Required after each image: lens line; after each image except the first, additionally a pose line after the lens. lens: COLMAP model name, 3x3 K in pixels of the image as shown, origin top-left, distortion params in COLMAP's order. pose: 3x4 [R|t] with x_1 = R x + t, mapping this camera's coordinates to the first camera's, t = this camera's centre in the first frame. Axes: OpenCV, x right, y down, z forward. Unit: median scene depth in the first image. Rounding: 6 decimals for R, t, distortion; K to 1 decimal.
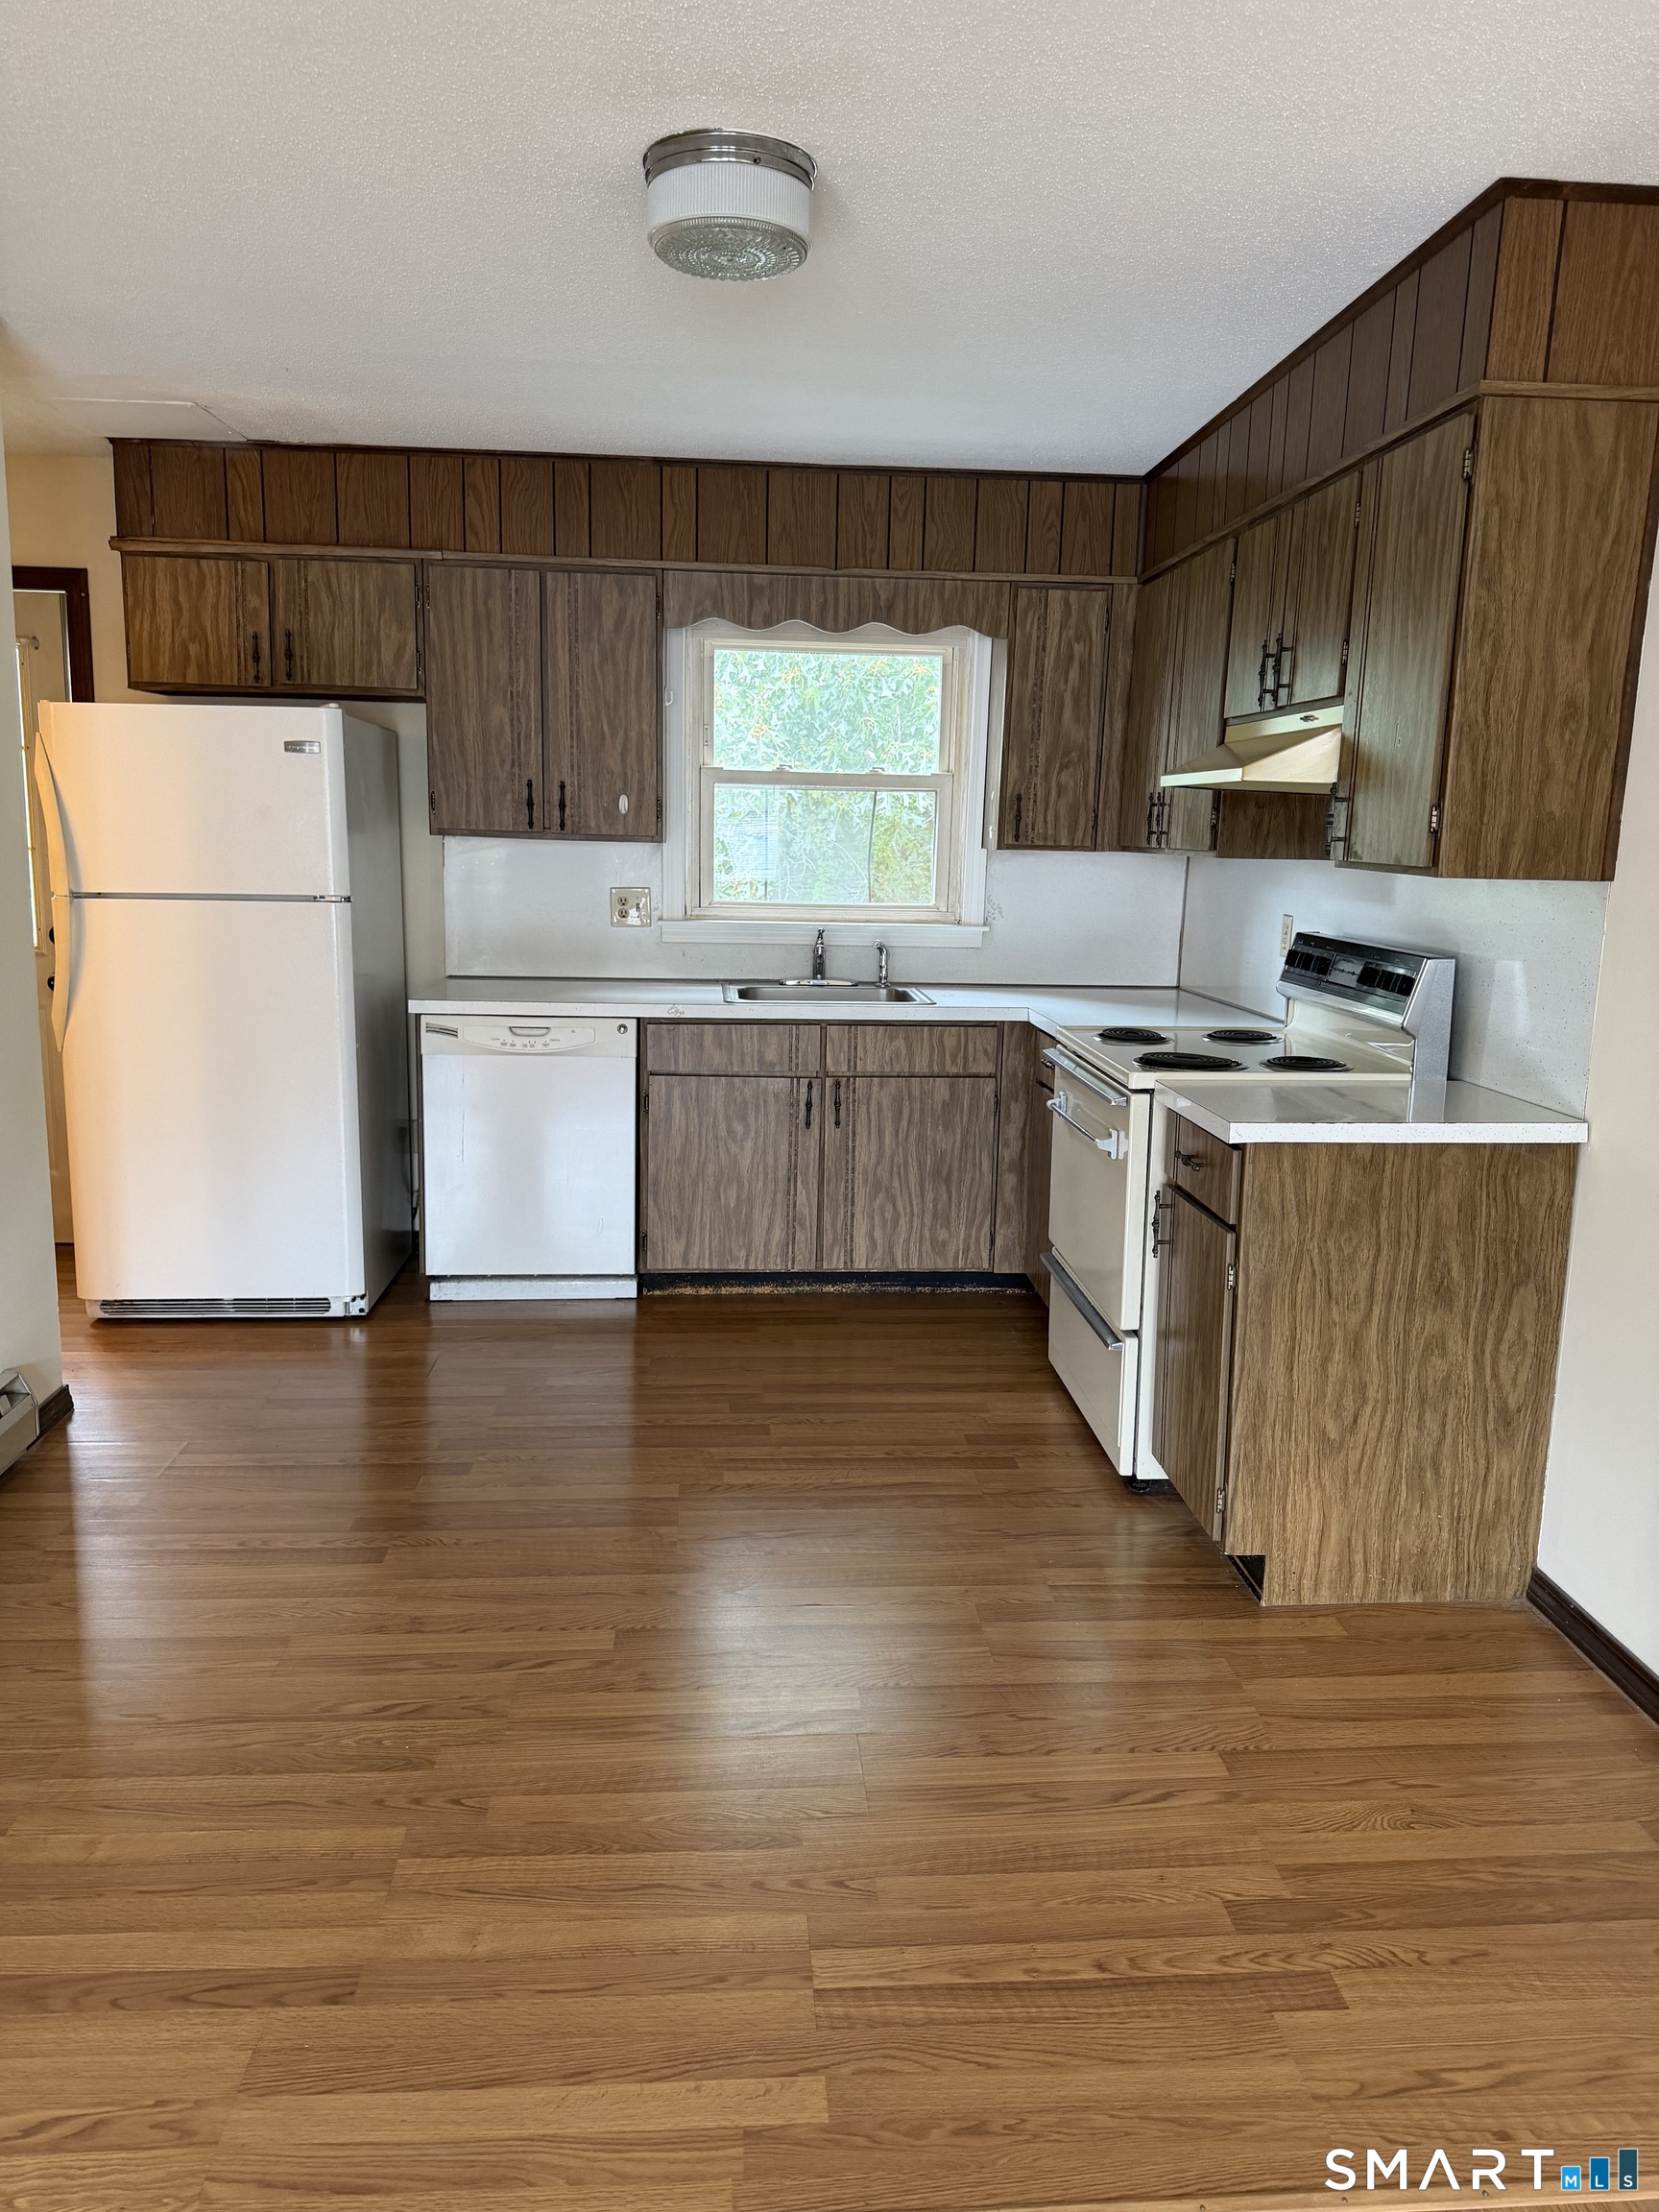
lens RADIAL K [[1551.9, 0, 829.5], [0, 1551.9, 1106.0], [0, 0, 1]] dist [0.048527, -0.006235]
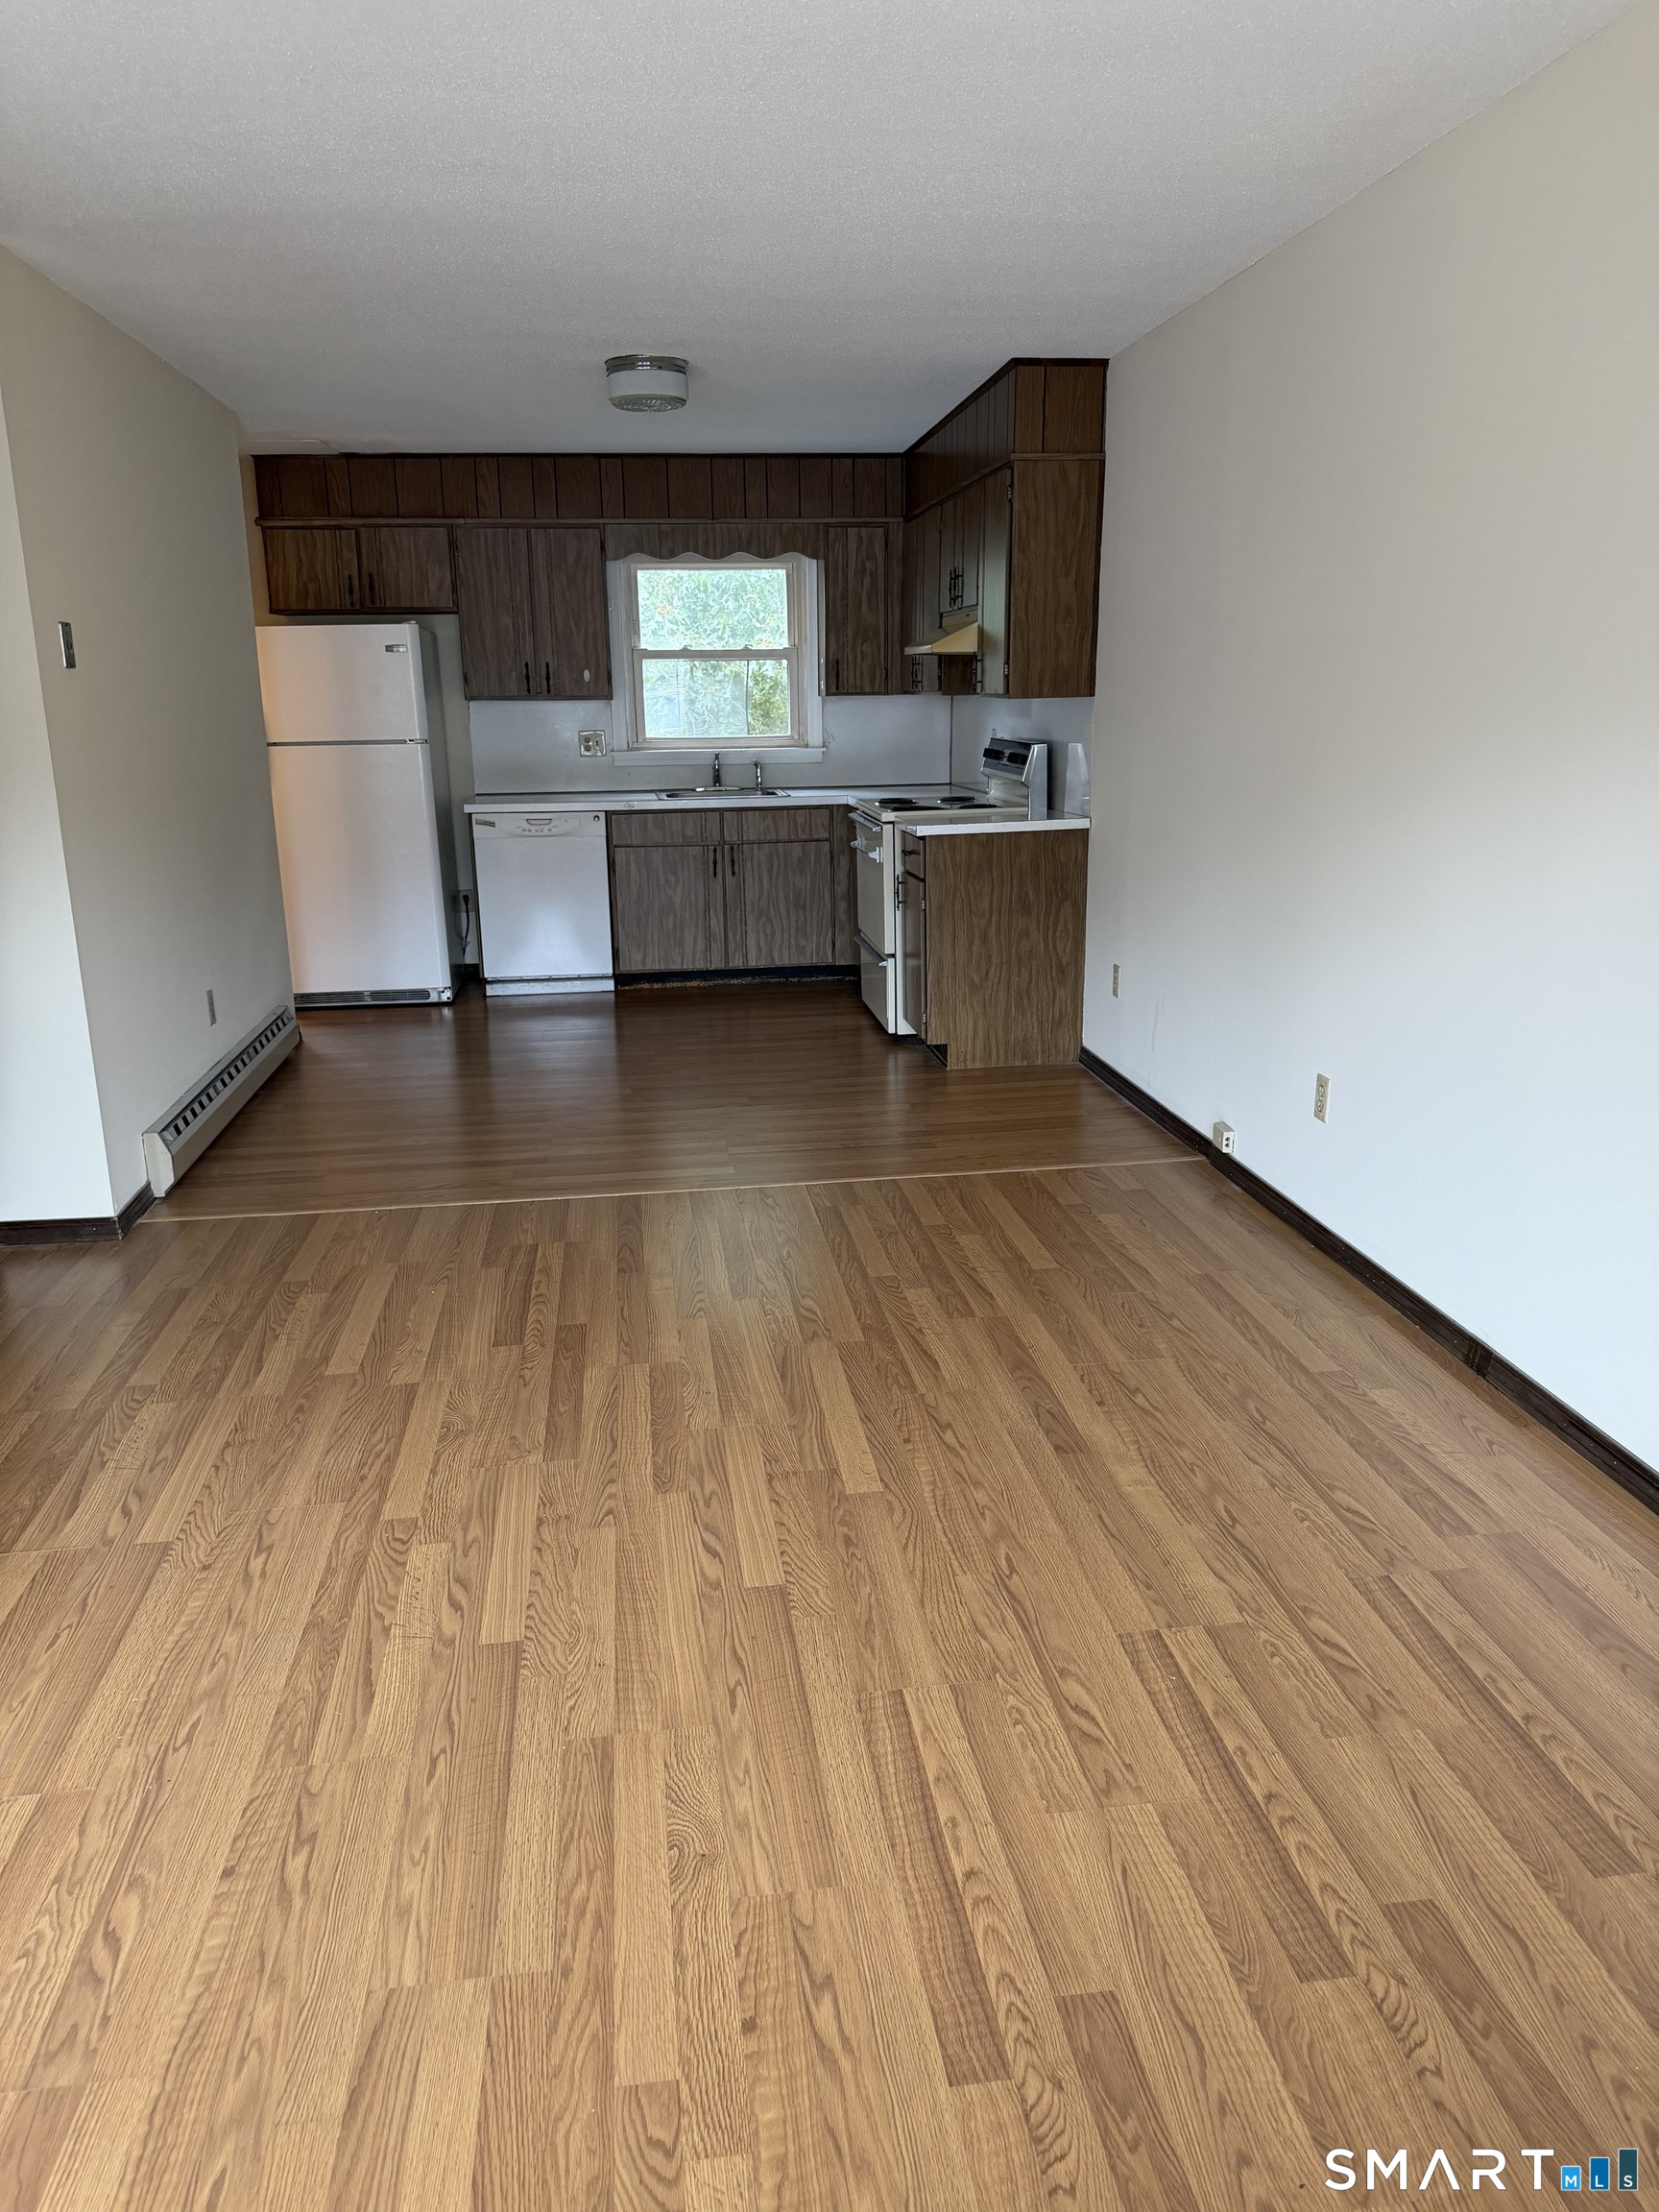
lens RADIAL K [[1551.9, 0, 829.5], [0, 1551.9, 1106.0], [0, 0, 1]] dist [0.048527, -0.006235]
pose [[0.997700, -0.052244, 0.043194, 0.023054], [0.048414, 0.995168, 0.085421, 0.121442], [-0.047448, -0.083133, 0.995408, -0.646824]]
